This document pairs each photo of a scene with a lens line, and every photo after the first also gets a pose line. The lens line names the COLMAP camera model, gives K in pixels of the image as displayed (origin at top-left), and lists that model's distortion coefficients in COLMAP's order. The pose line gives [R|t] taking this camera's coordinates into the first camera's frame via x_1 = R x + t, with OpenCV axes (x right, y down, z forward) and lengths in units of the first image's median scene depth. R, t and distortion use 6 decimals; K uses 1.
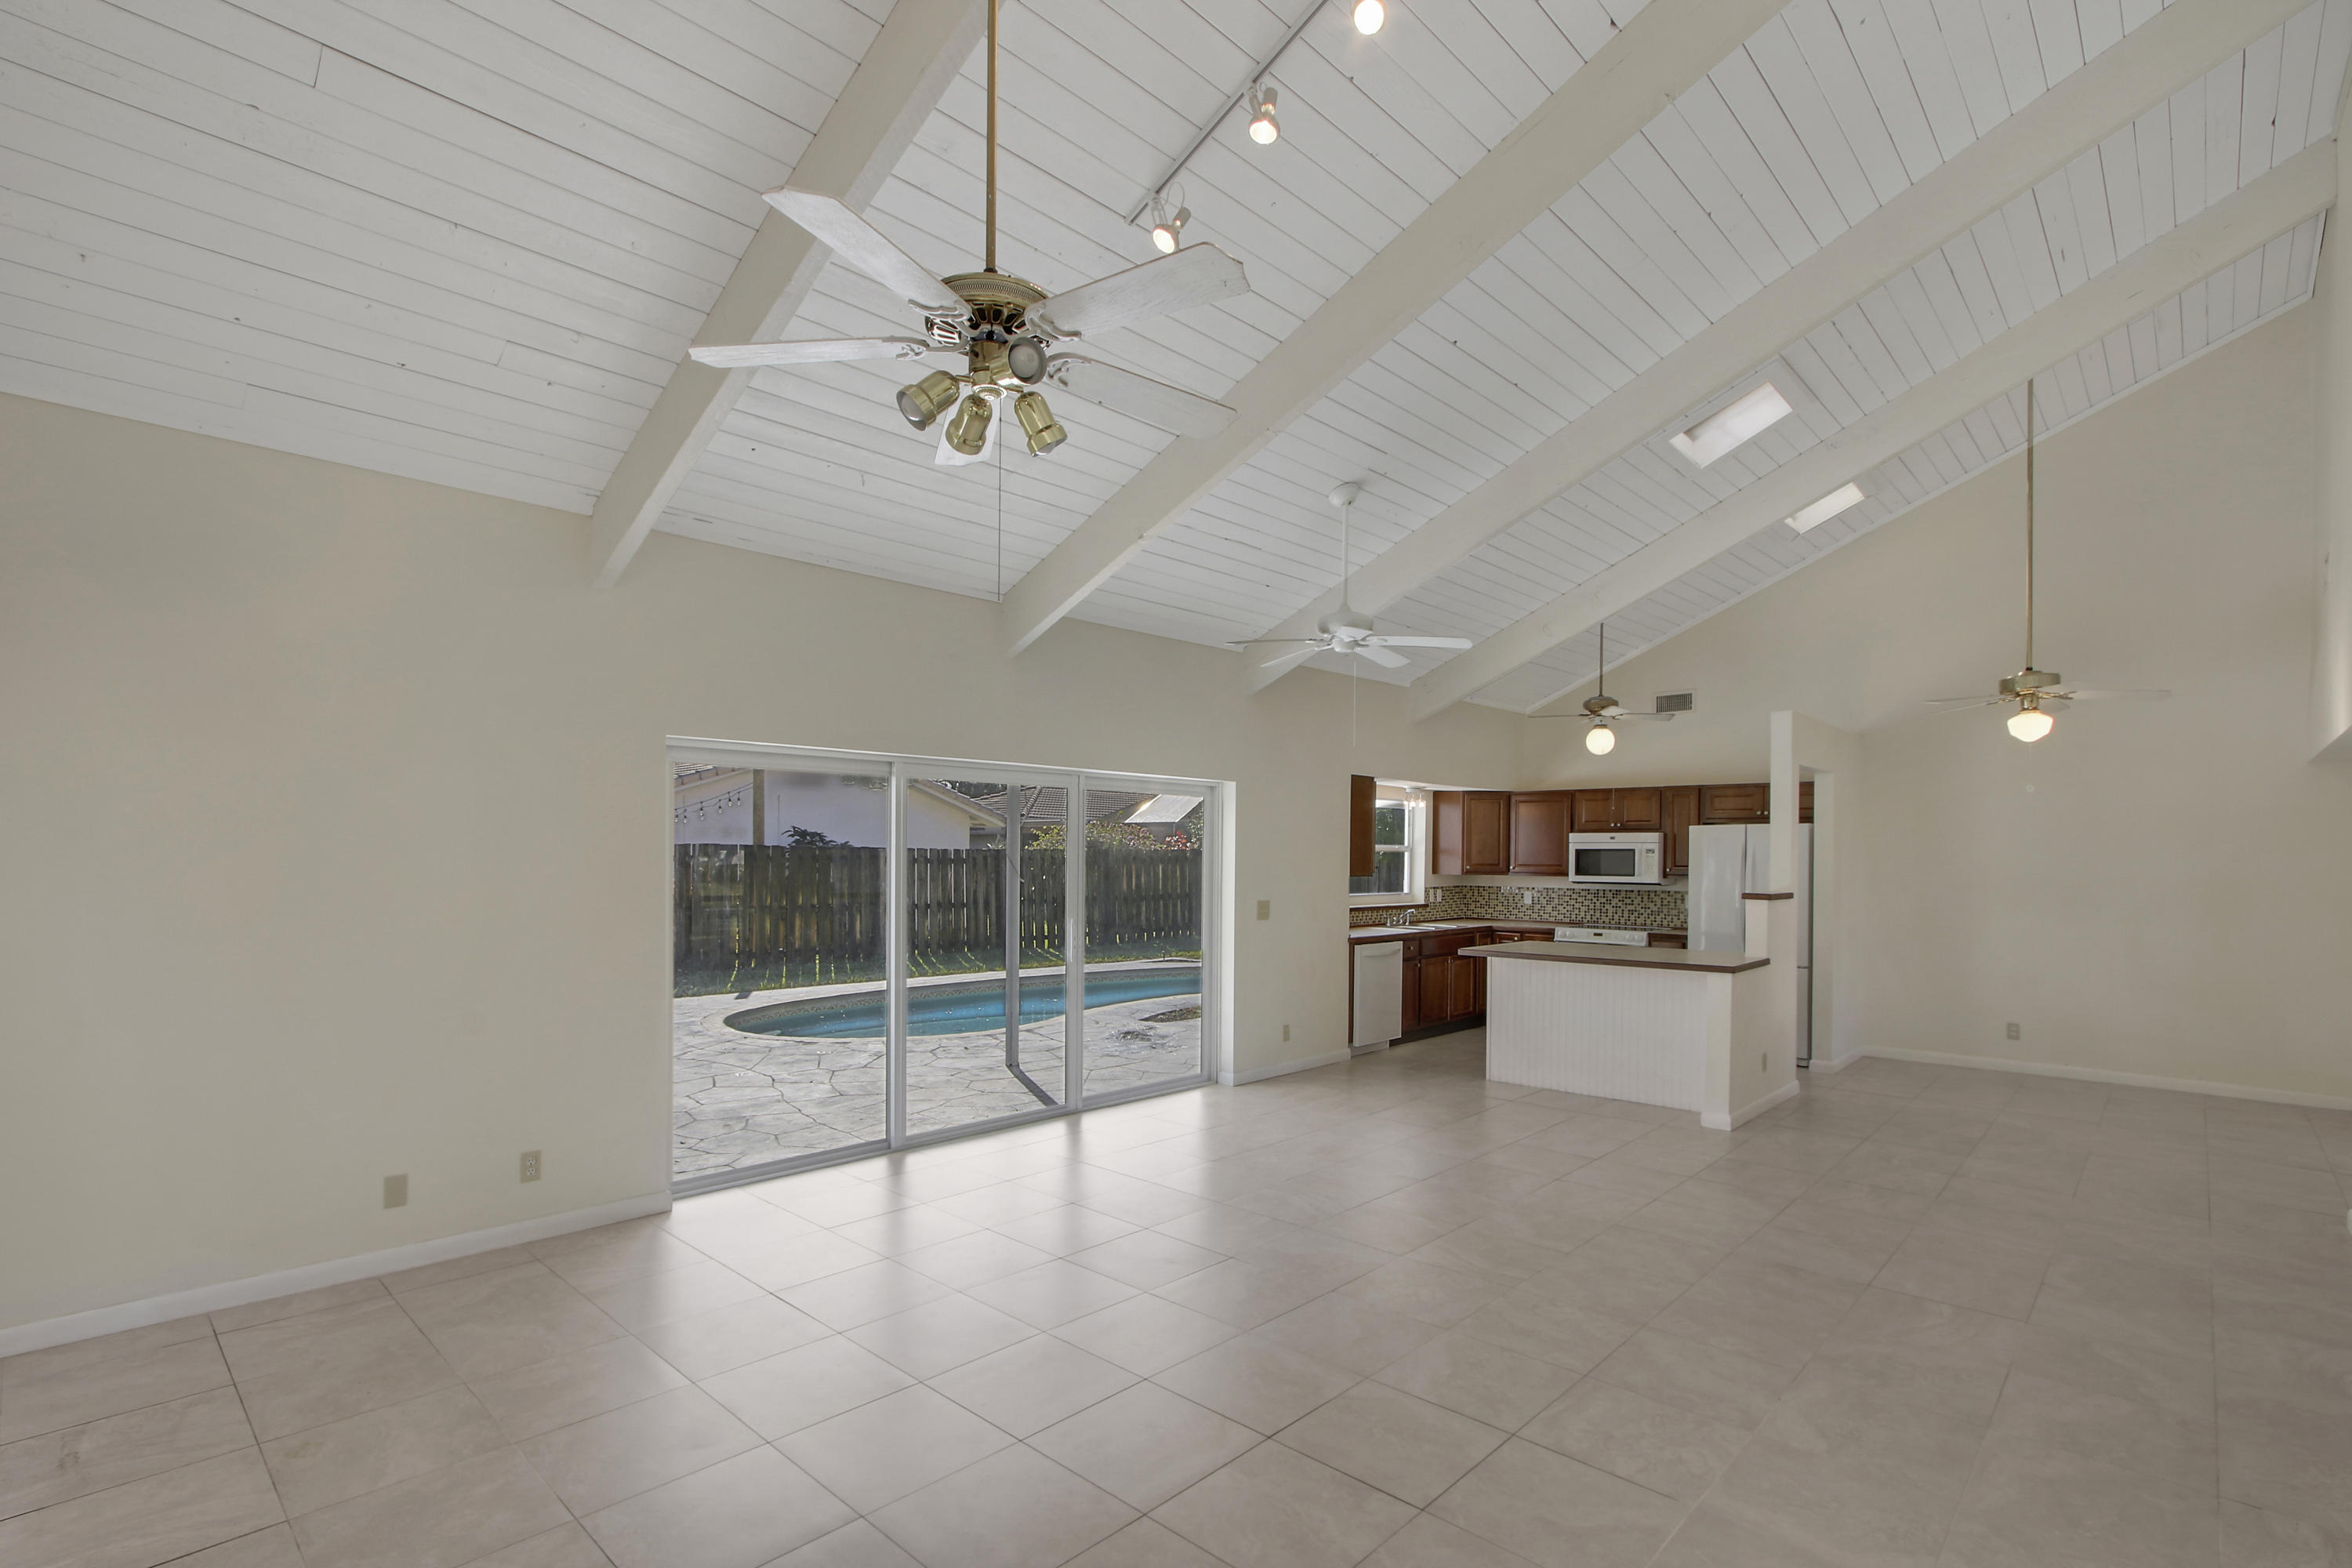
lens RADIAL K [[1096.5, 0, 1186.4], [0, 1096.5, 820.4], [0, 0, 1]] dist [-0.002908, -0.000468]
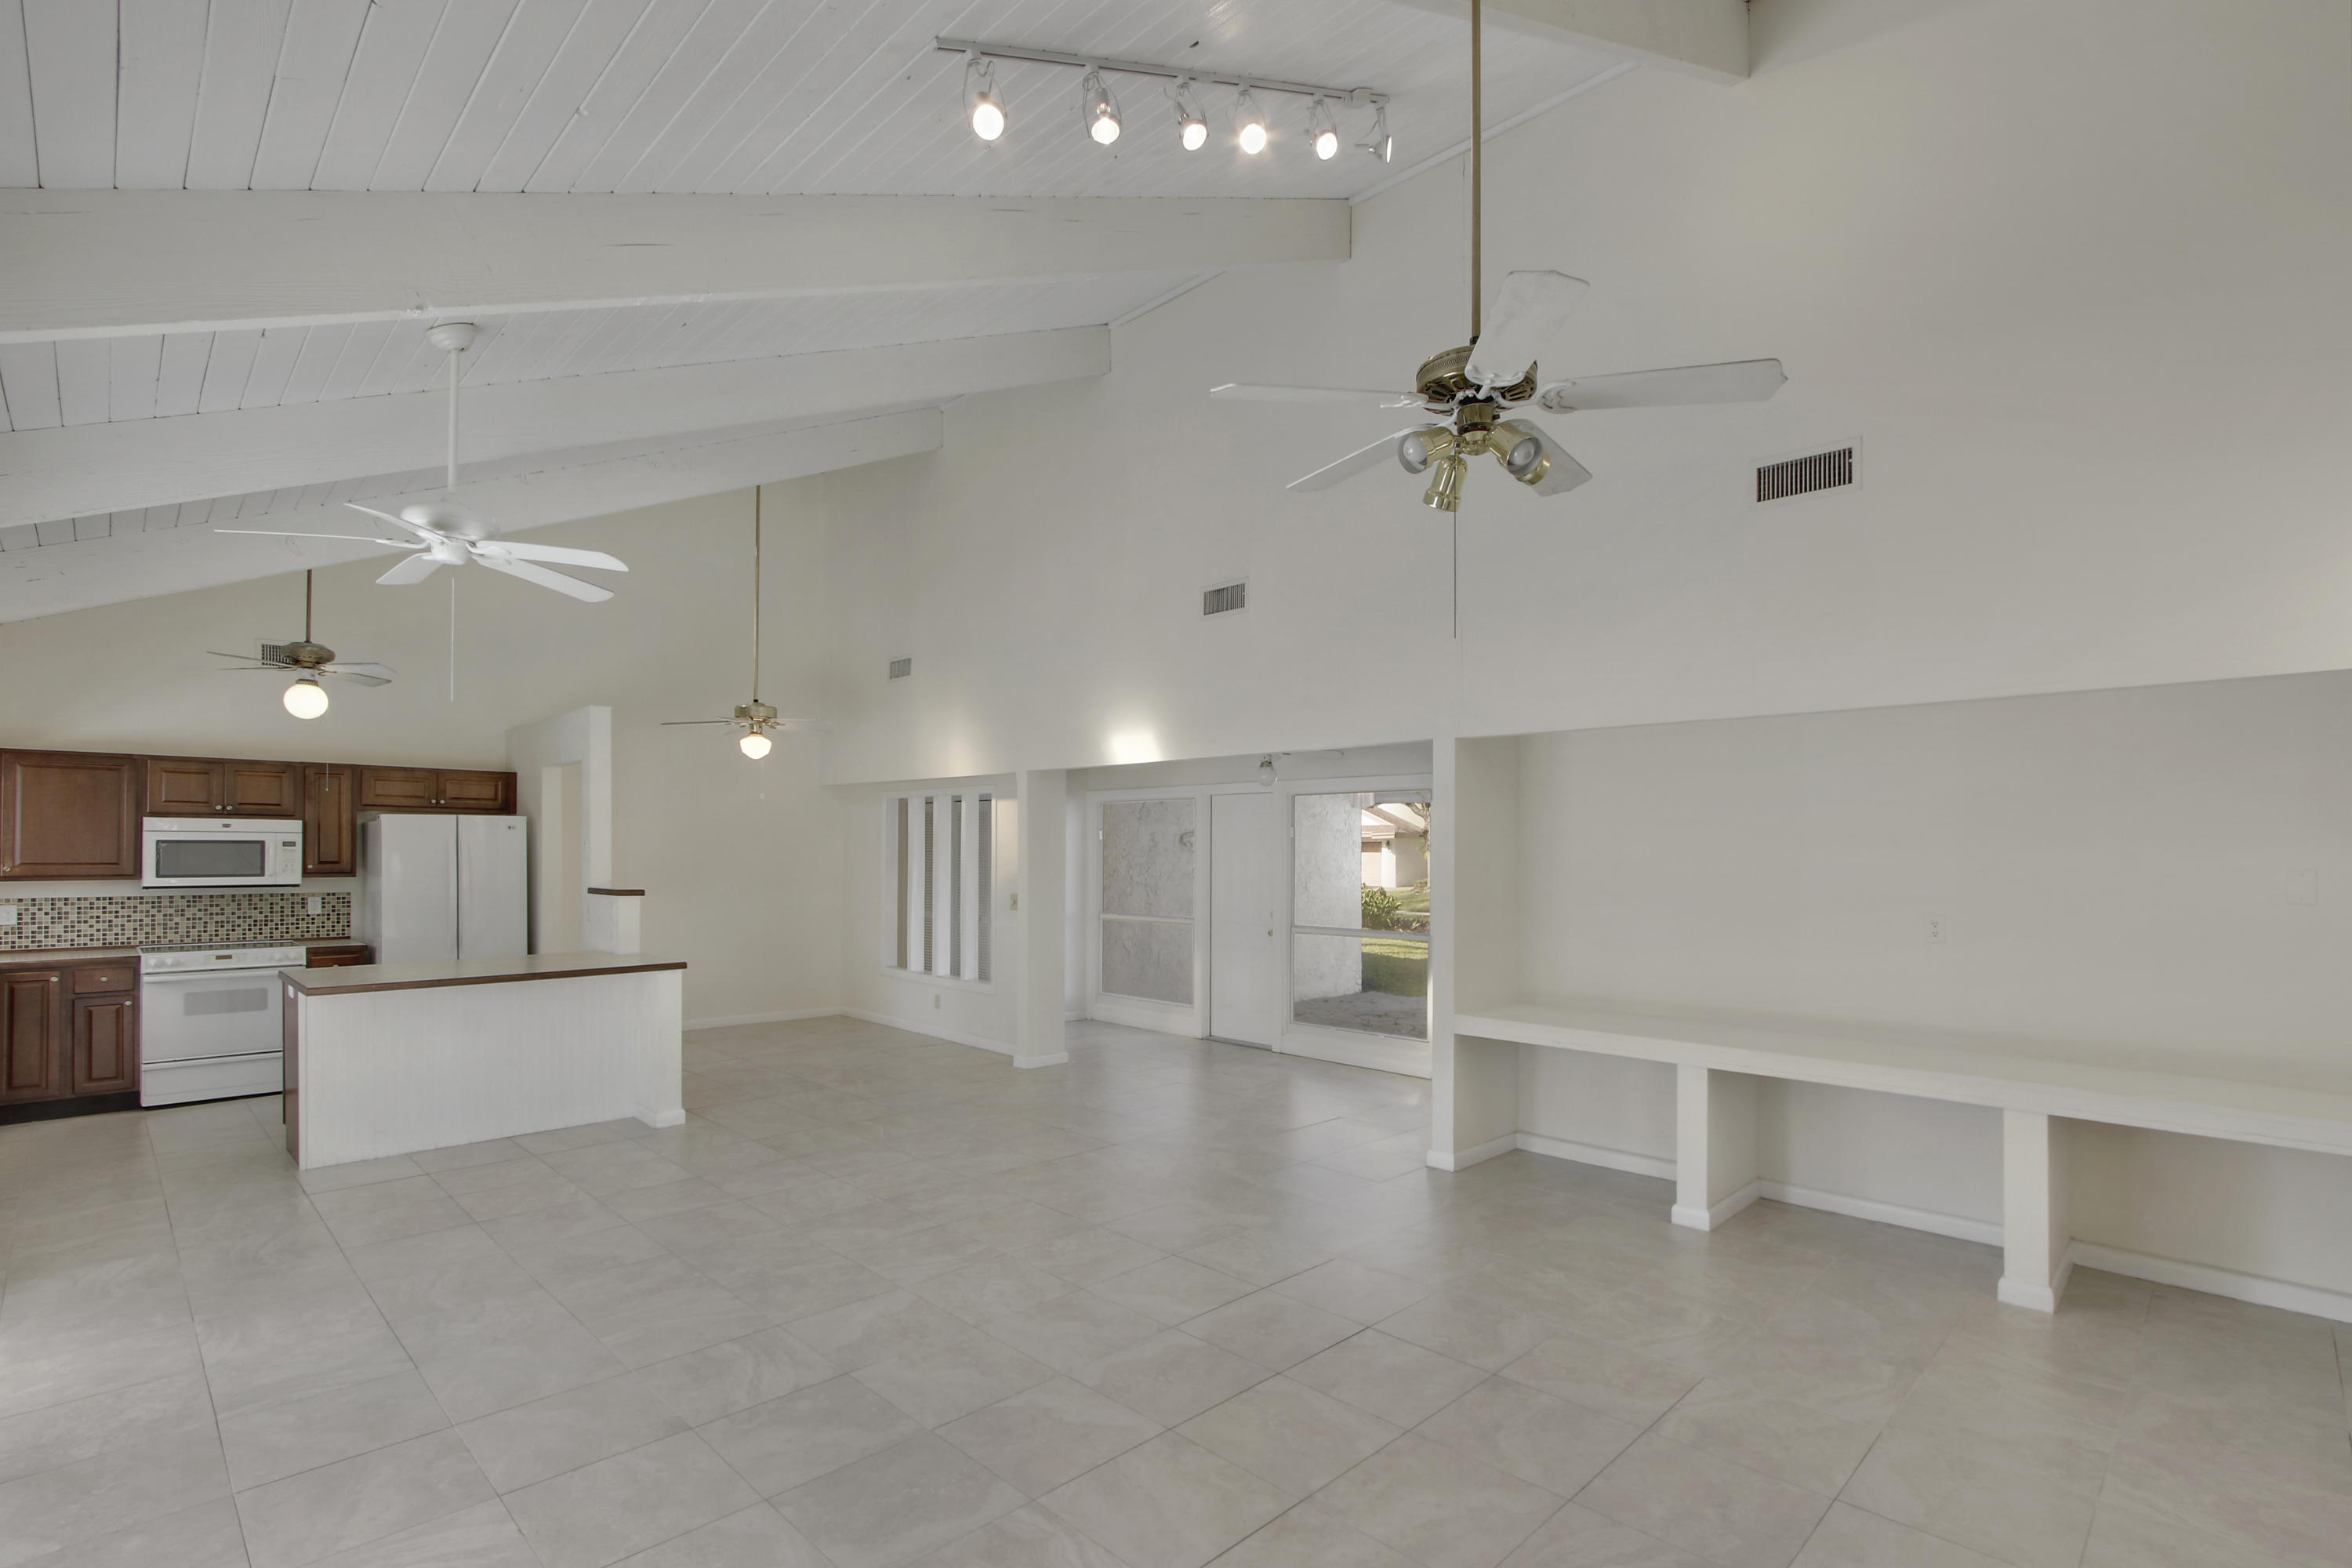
lens RADIAL K [[1096.5, 0, 1186.4], [0, 1096.5, 820.4], [0, 0, 1]] dist [-0.002908, -0.000468]
pose [[0.031947, 0.015629, 0.999367, -0.340302], [-0.036915, 0.999214, -0.014447, -0.000936], [-0.998808, -0.036431, 0.032499, 0.334659]]
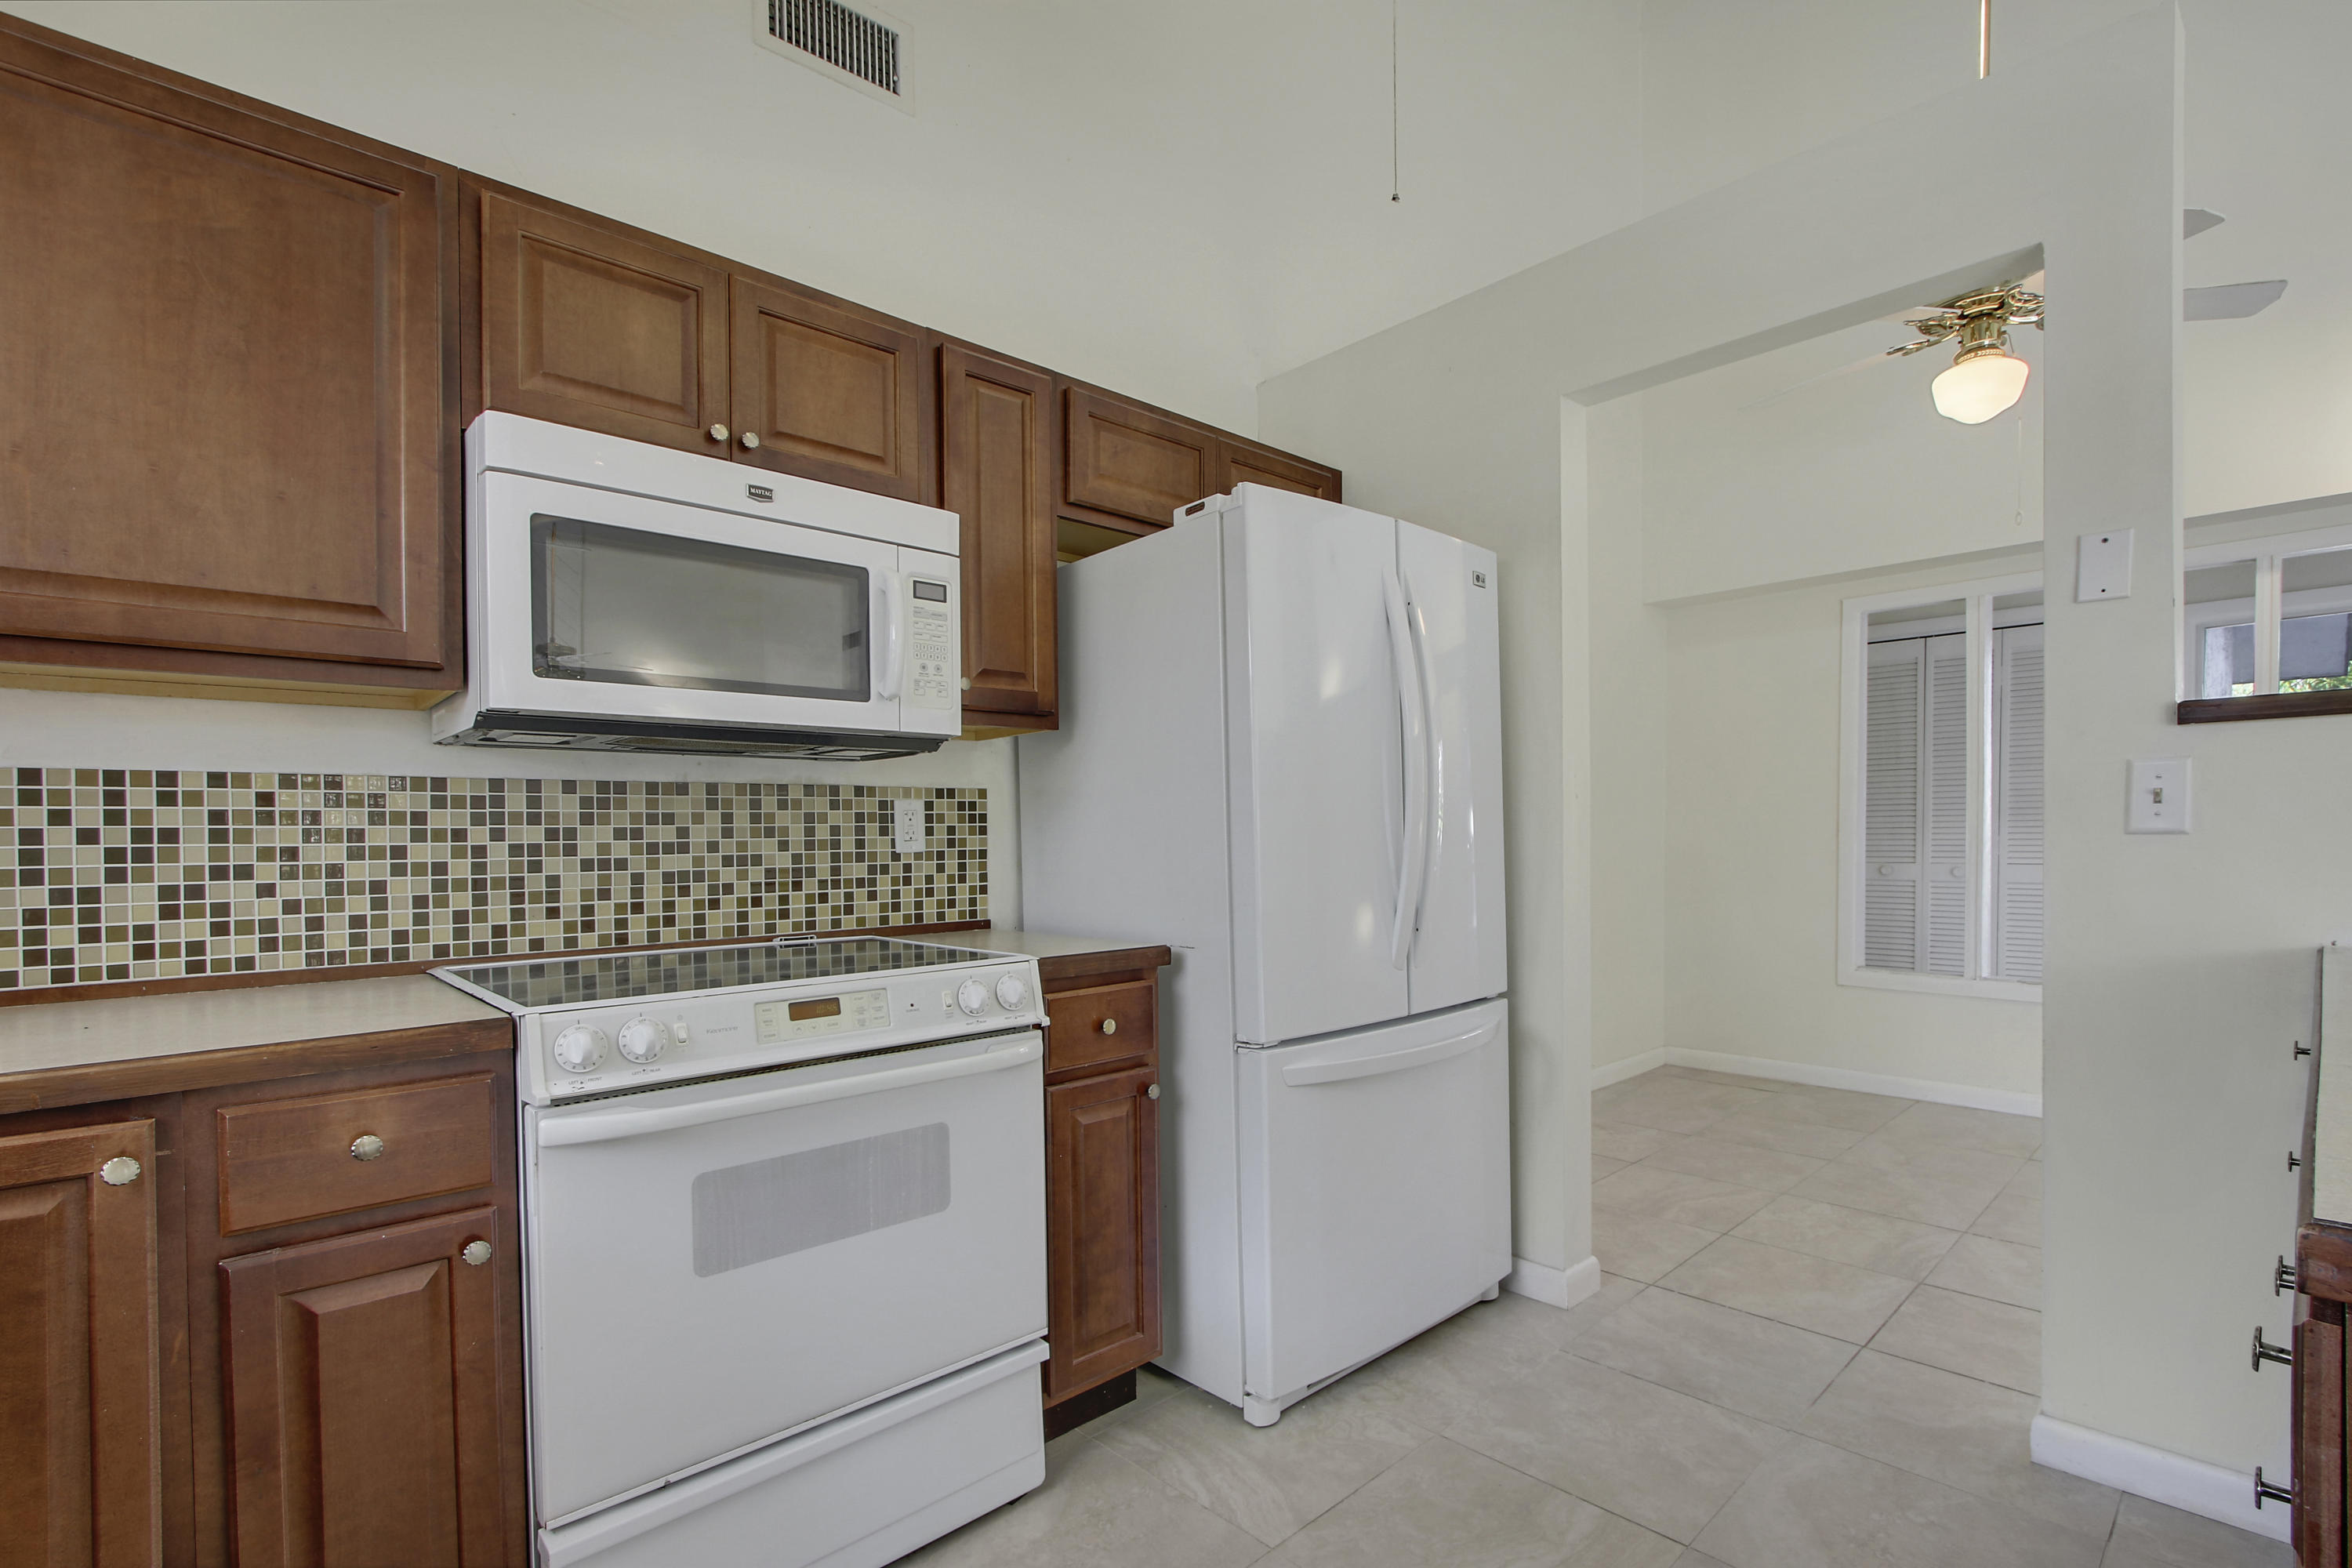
lens RADIAL K [[1100.9, 0, 1246.3], [0, 1100.9, 809.9], [0, 0, 1]] dist [-0.019294, -0.000187]
pose [[0.038827, 0.009213, 0.999203, 0.202147], [-0.016832, 0.999822, -0.008564, 0.072863], [-0.999104, -0.016486, 0.038975, 0.926579]]
